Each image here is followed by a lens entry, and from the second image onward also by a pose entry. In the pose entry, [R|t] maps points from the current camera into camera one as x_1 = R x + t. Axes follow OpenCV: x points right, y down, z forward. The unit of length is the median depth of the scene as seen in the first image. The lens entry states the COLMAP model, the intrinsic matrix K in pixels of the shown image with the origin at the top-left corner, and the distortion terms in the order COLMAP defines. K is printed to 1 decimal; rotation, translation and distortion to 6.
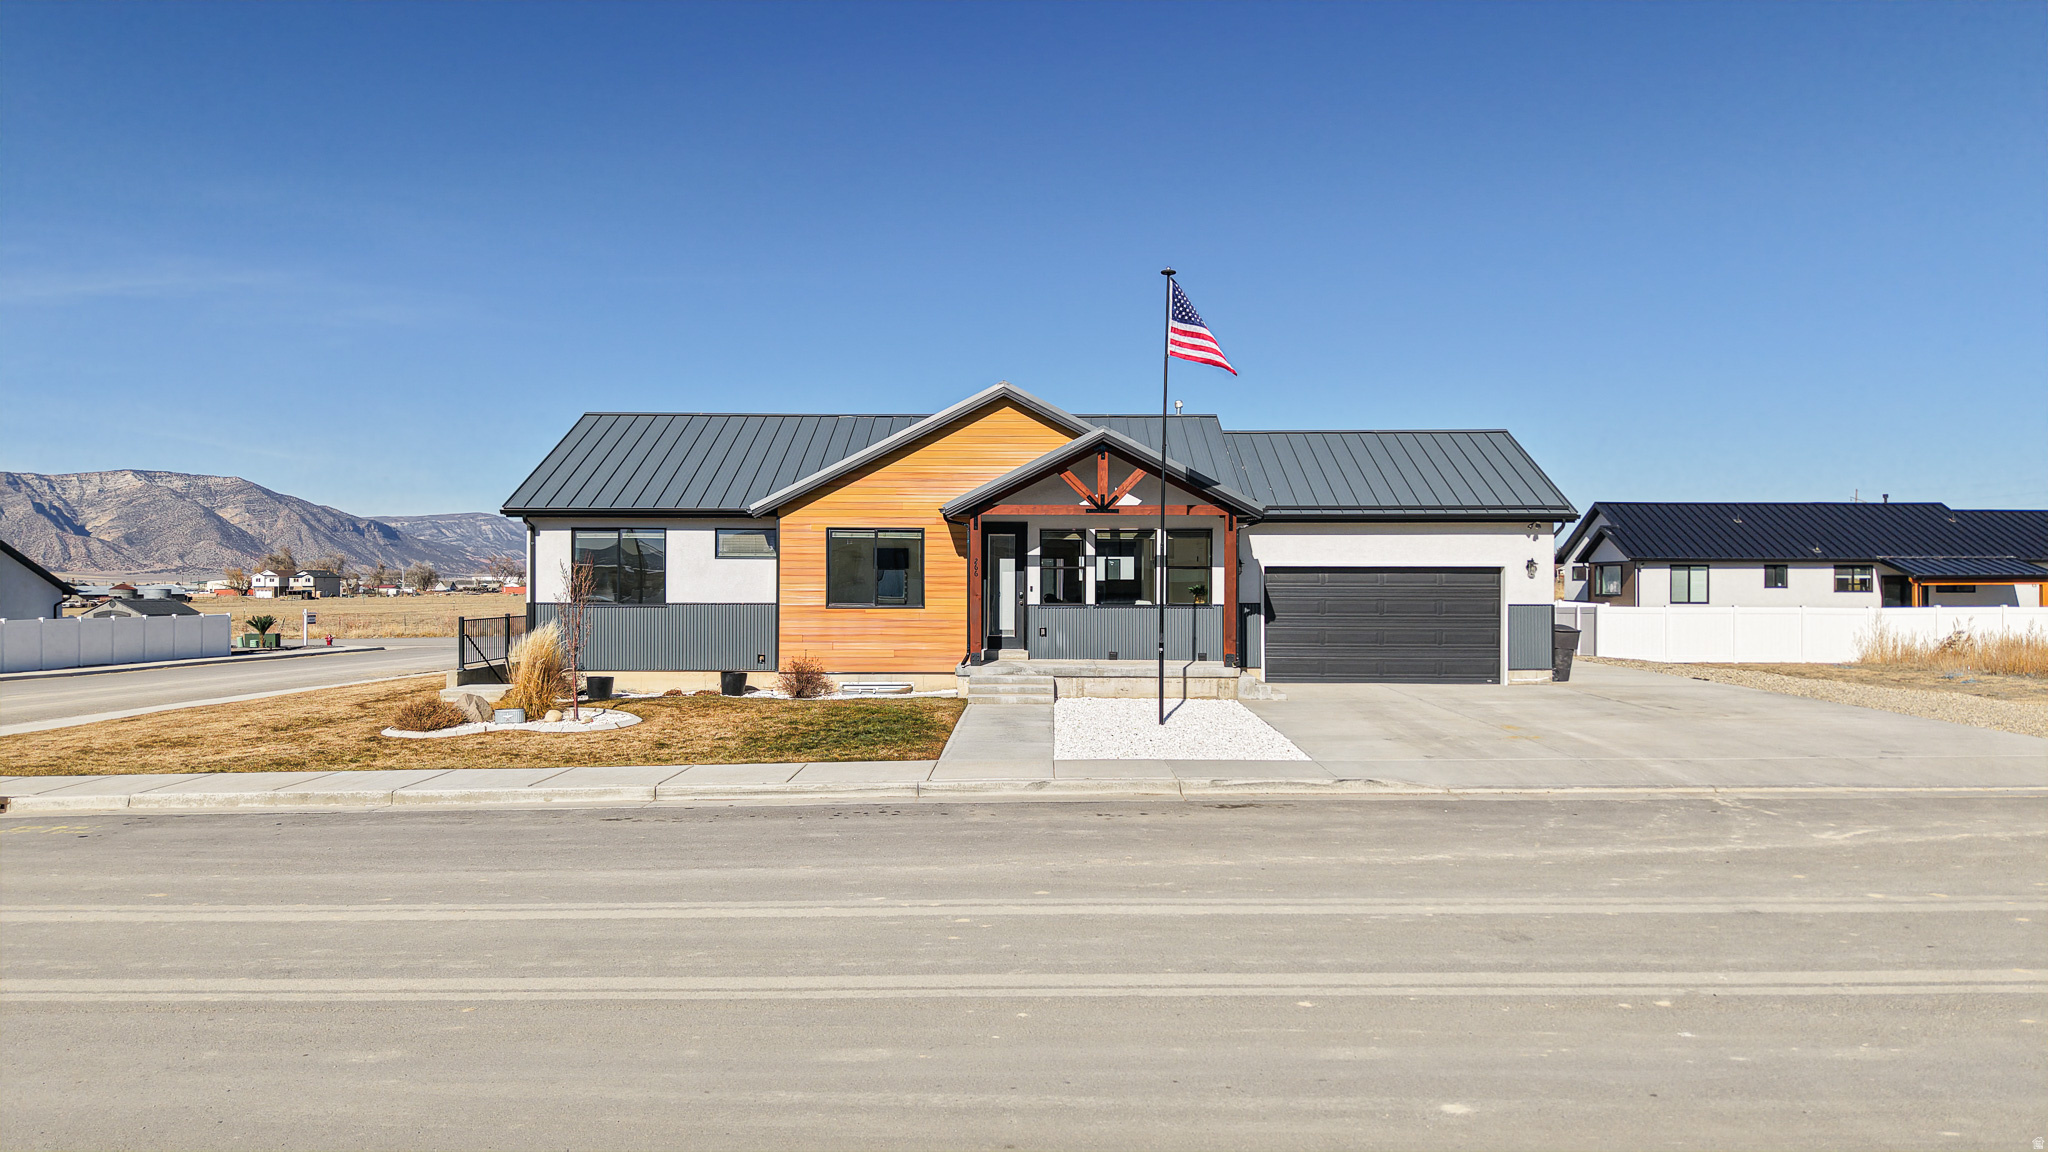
lens RADIAL K [[1365.0, 0, 1020.9], [0, 1365.0, 577.7], [0, 0, 1]] dist [0.044634, -0.053484]
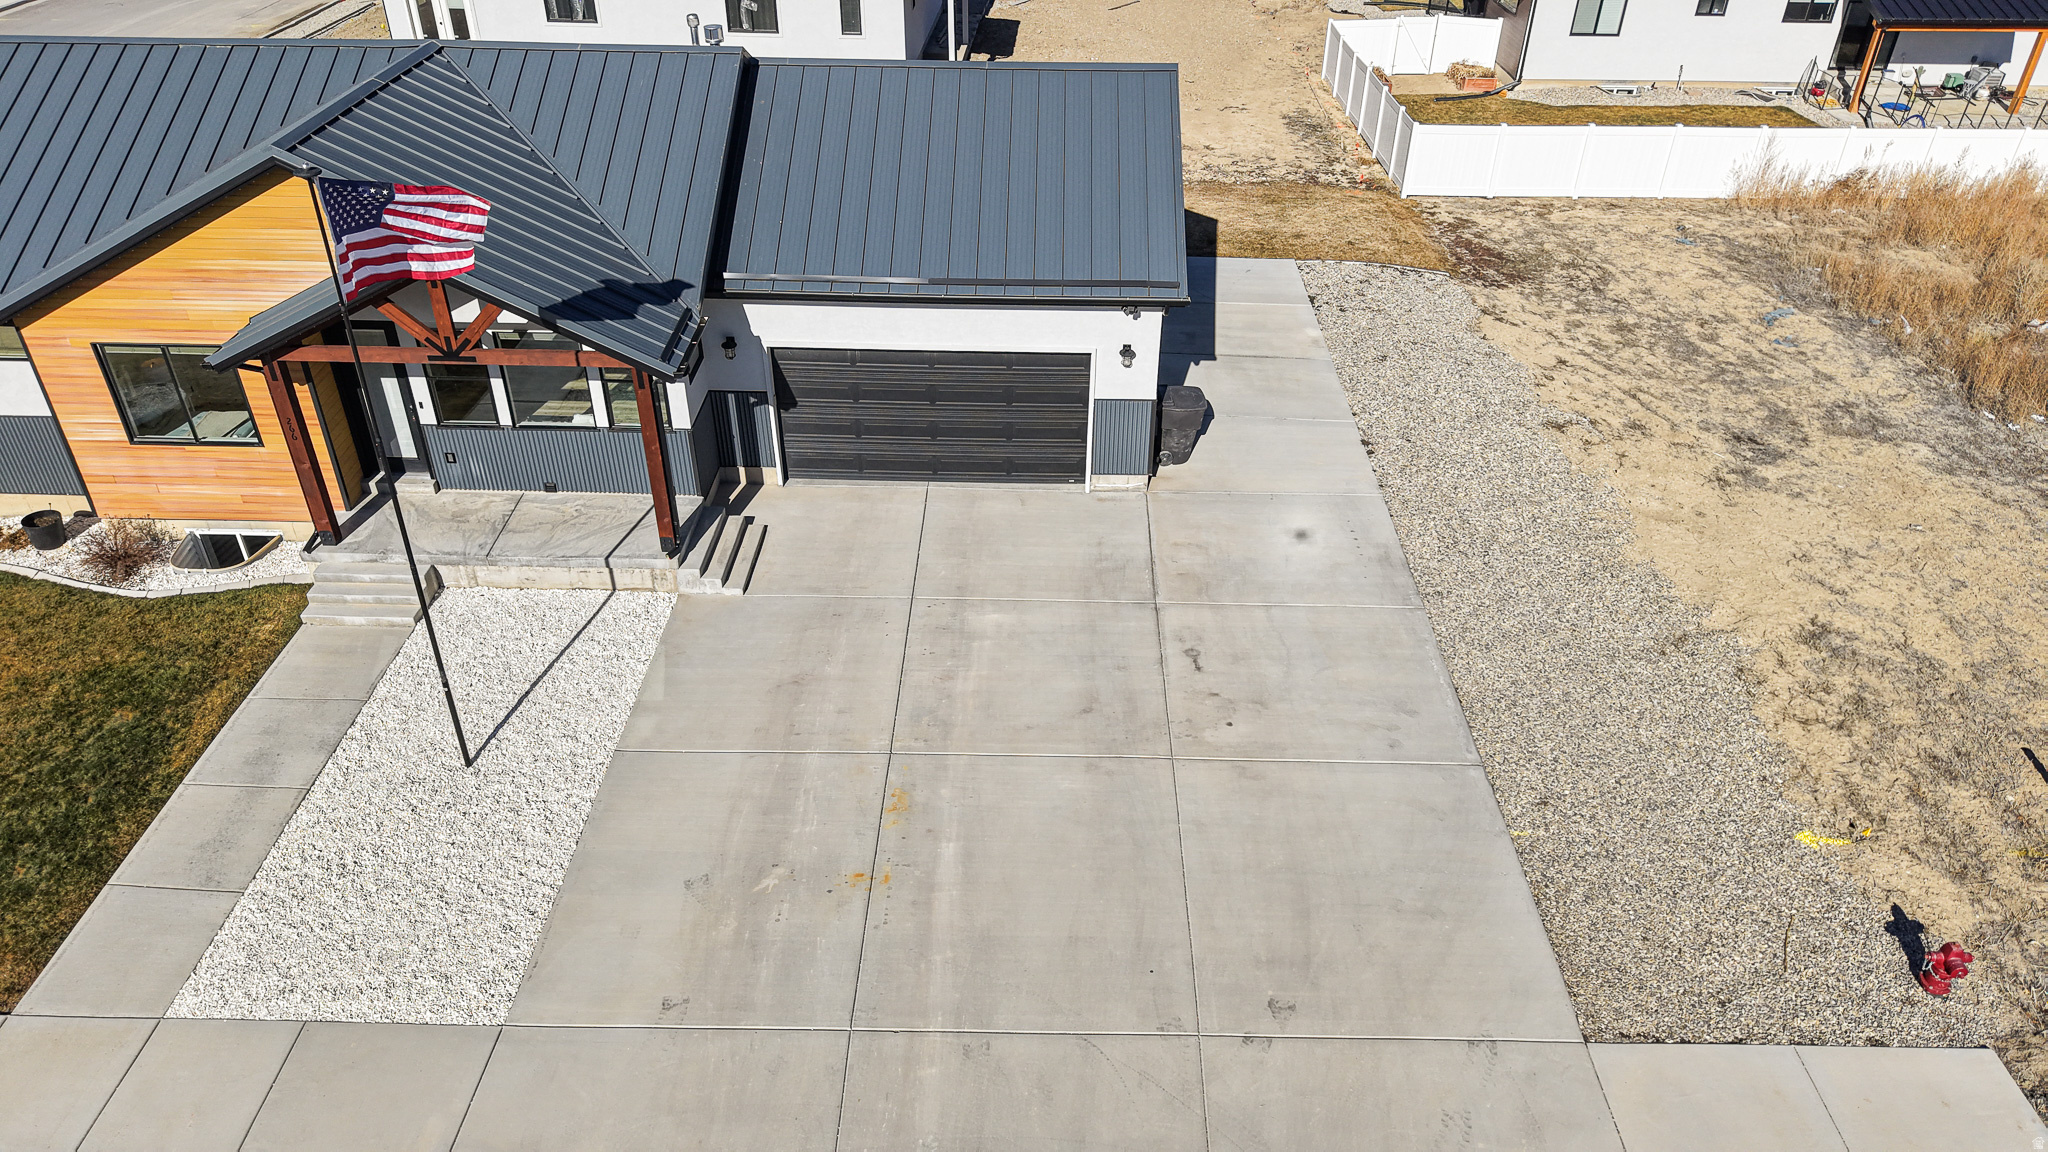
lens RADIAL K [[1365.0, 0, 1026.5], [0, 1365.0, 579.9], [0, 0, 1]] dist [0.044634, -0.053484]
pose [[0.999941, 0.010560, -0.002407, 0.333141], [-0.007369, 0.826175, 0.563366, -0.330450], [0.007938, -0.563315, 0.826204, 0.344070]]
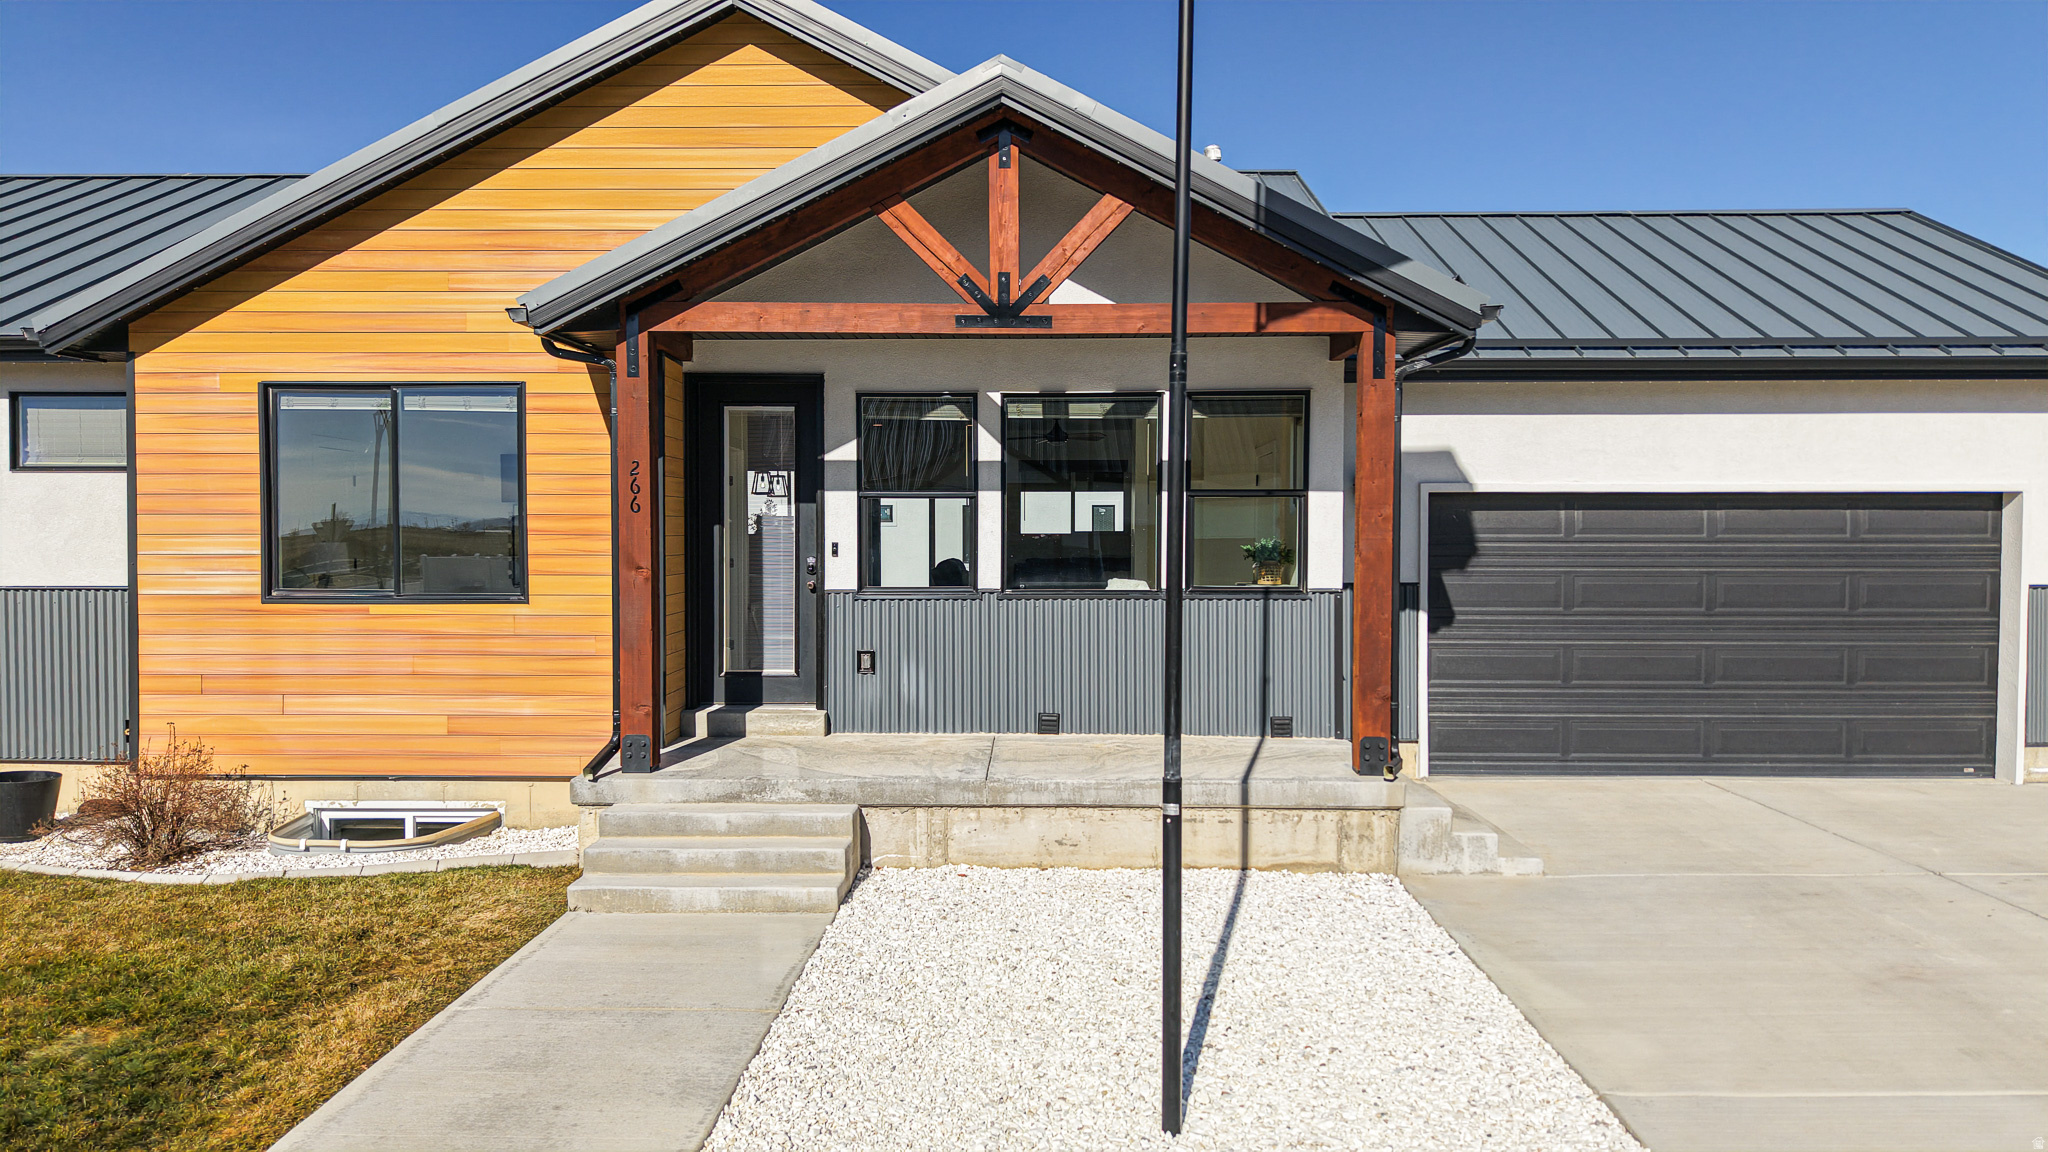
lens RADIAL K [[1365.0, 0, 1027.6], [0, 1365.0, 579.6], [0, 0, 1]] dist [0.044634, -0.053484]
pose [[0.999980, -0.001367, -0.006163, 0.064002], [0.001554, 0.999538, 0.030354, 0.005122], [0.006118, -0.030363, 0.999520, 0.617095]]
